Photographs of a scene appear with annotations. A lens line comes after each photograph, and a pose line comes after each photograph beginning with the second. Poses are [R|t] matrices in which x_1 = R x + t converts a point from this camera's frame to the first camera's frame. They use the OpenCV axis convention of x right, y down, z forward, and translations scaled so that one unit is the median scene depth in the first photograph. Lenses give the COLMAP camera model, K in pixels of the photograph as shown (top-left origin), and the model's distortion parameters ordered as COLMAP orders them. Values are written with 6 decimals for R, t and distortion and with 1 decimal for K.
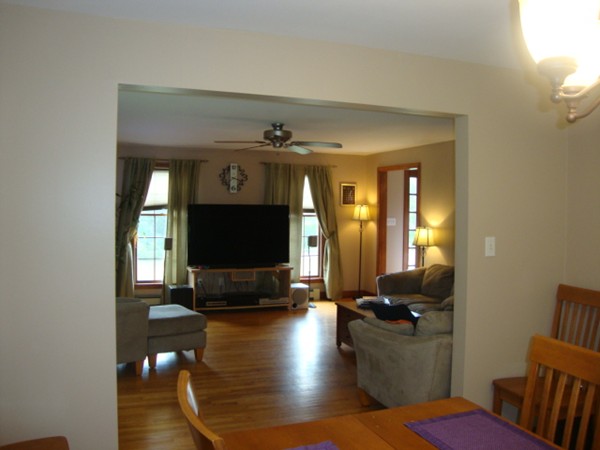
lens RADIAL K [[558.6, 0, 296.3], [0, 558.6, 225.4], [0, 0, 1]] dist [-0.103526, 0.000000]
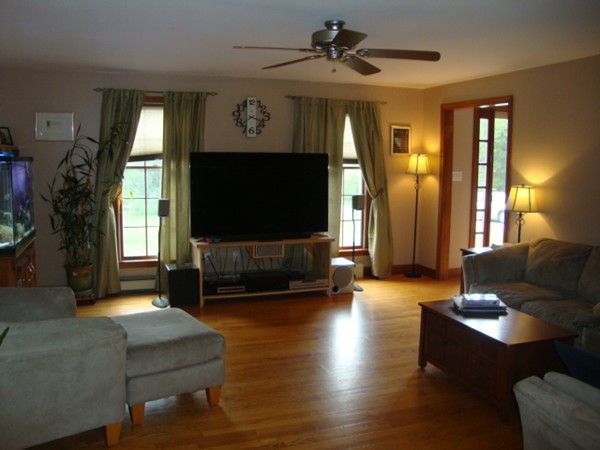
lens RADIAL K [[558.6, 0, 302.4], [0, 558.6, 224.4], [0, 0, 1]] dist [-0.103526, 0.000000]
pose [[0.999974, -0.000667, 0.007165, -0.052319], [0.000032, 0.996102, 0.088214, -0.008554], [-0.007196, -0.088212, 0.996076, 0.261837]]
